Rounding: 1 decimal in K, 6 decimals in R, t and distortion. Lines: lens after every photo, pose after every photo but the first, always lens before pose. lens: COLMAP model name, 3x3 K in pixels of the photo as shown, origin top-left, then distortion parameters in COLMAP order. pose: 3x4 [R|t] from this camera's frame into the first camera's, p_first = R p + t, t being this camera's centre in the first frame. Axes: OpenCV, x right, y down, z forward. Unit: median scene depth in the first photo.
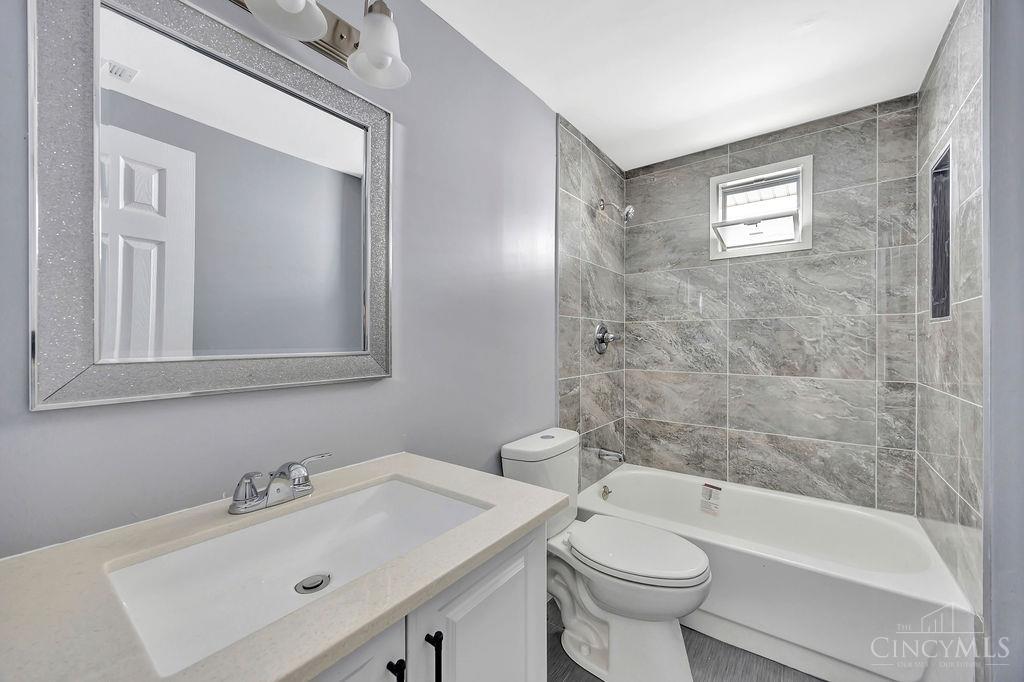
lens RADIAL K [[397.3, 0, 513.8], [0, 397.3, 343.0], [0, 0, 1]] dist [-0.001651, 0.000141]
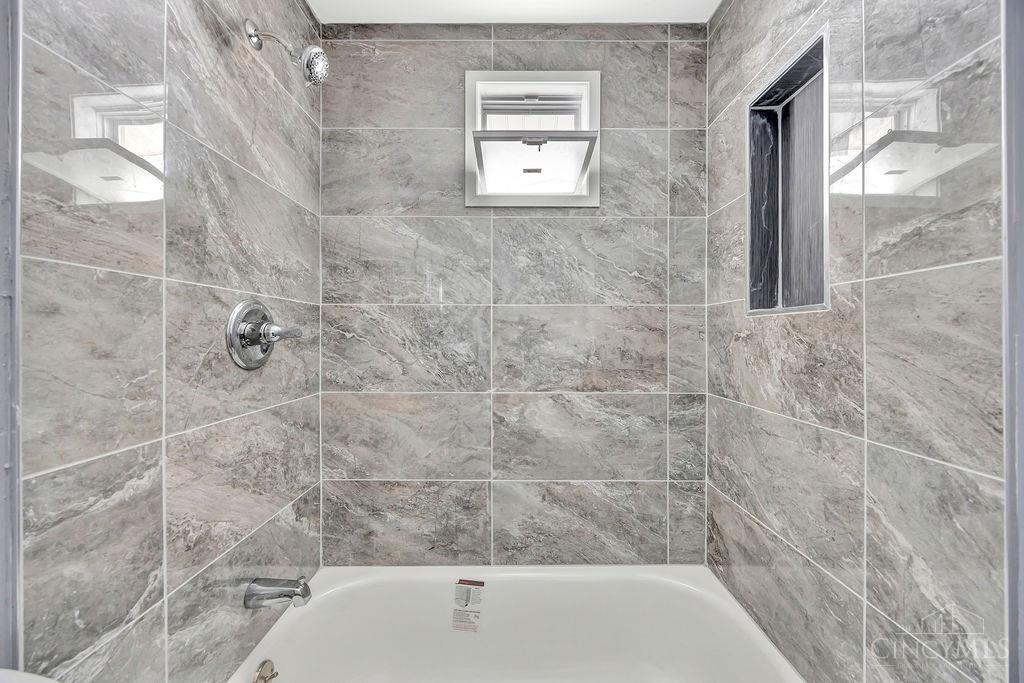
lens RADIAL K [[397.3, 0, 513.7], [0, 397.3, 339.9], [0, 0, 1]] dist [-0.001651, 0.000141]
pose [[0.802996, -0.003814, 0.595972, 0.193934], [0.000352, 0.999982, 0.005925, -0.008547], [-0.595984, -0.004548, 0.802984, 0.475555]]
